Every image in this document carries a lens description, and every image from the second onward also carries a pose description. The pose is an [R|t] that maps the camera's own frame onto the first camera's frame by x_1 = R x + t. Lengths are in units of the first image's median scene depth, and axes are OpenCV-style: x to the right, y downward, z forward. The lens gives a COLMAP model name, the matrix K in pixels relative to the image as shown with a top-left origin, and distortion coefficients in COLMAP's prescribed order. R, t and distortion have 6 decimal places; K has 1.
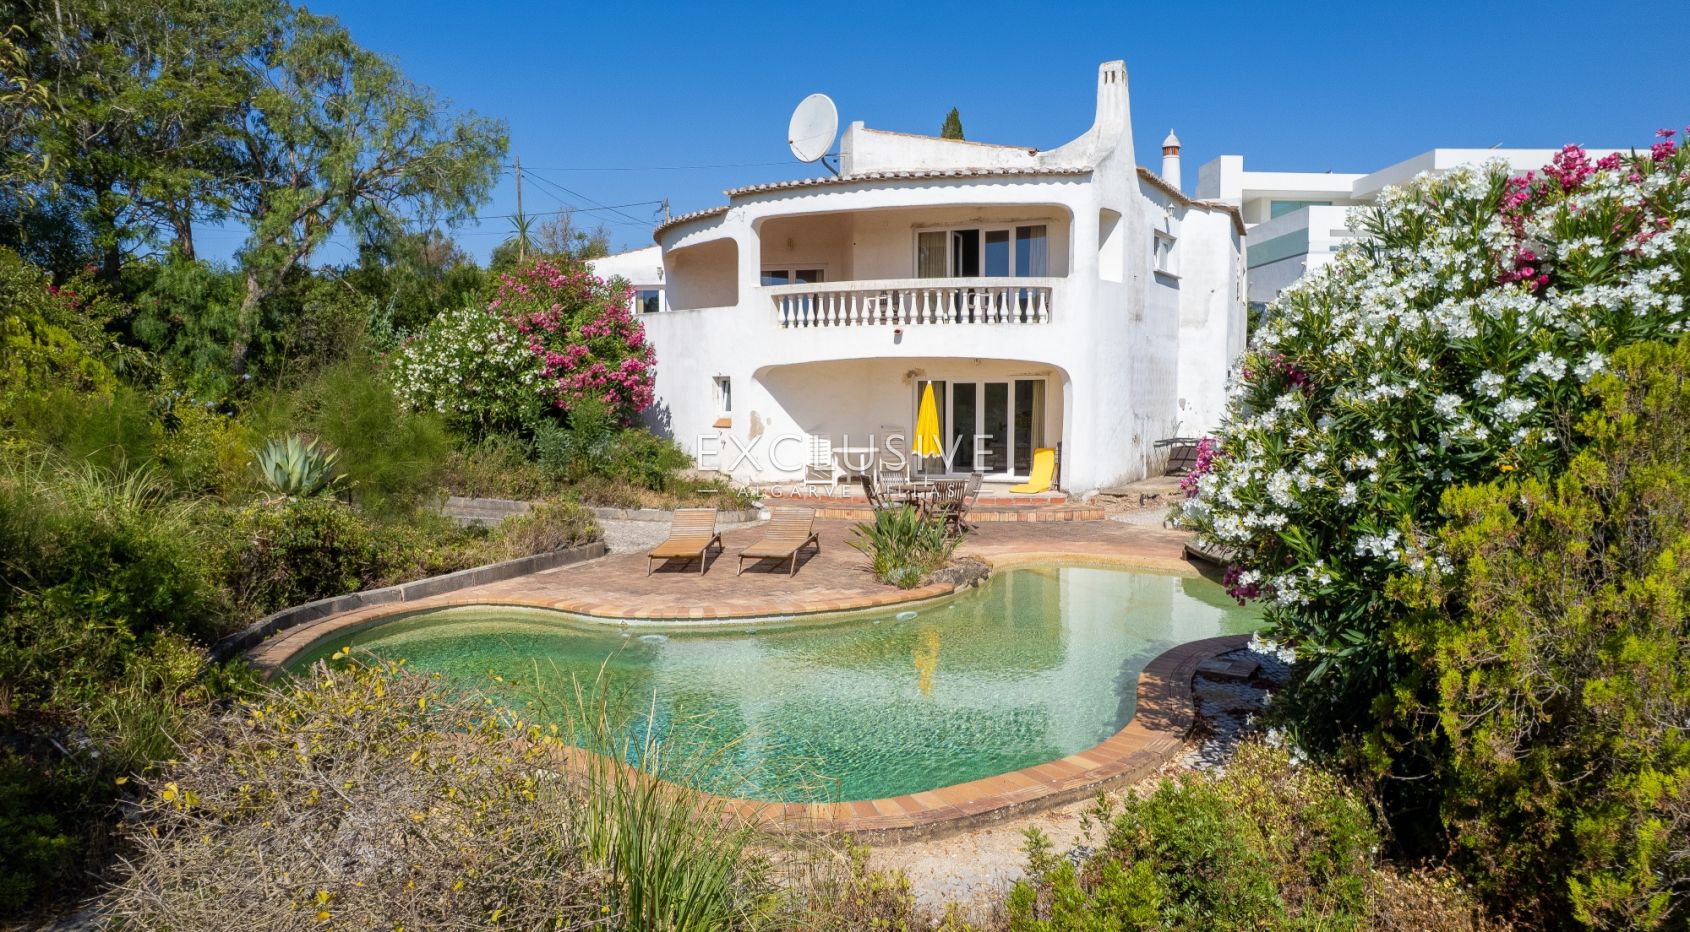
lens RADIAL K [[1074.2, 0, 861.4], [0, 1074.2, 469.0], [0, 0, 1]] dist [-0.078543, 0.071737]
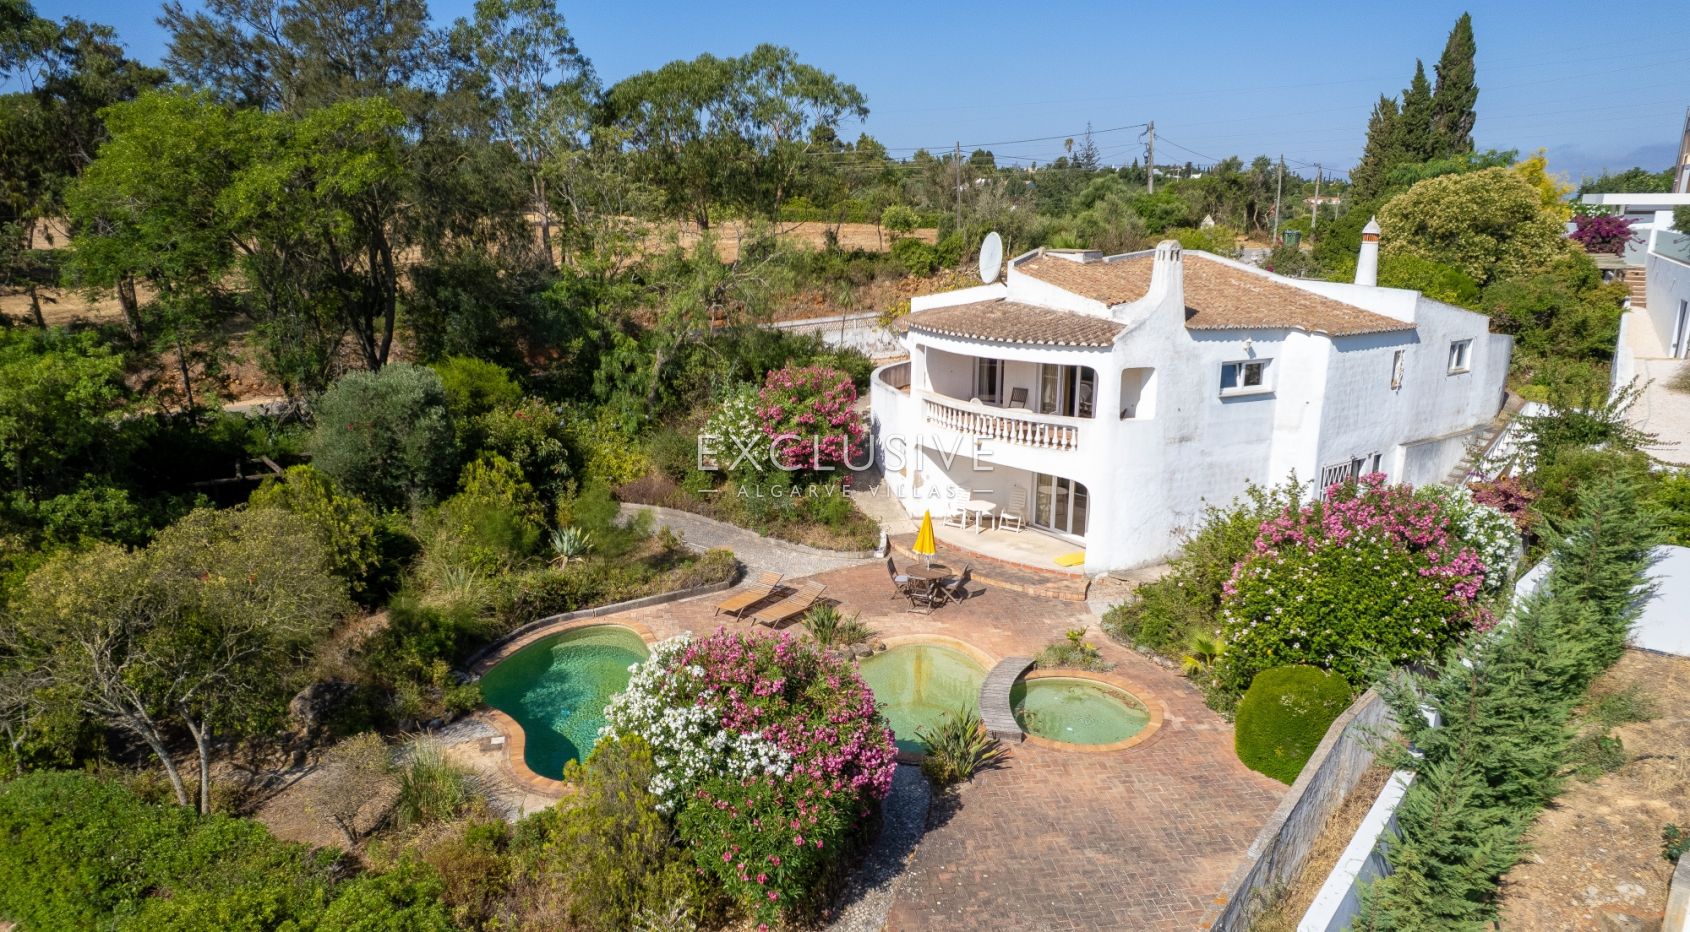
lens RADIAL K [[1074.2, 0, 861.4], [0, 1074.2, 469.0], [0, 0, 1]] dist [-0.078543, 0.071737]
pose [[0.841786, 0.135131, -0.522624, 0.664850], [-0.048140, 0.983095, 0.176653, -0.343661], [0.537661, -0.123545, 0.834061, -0.295217]]
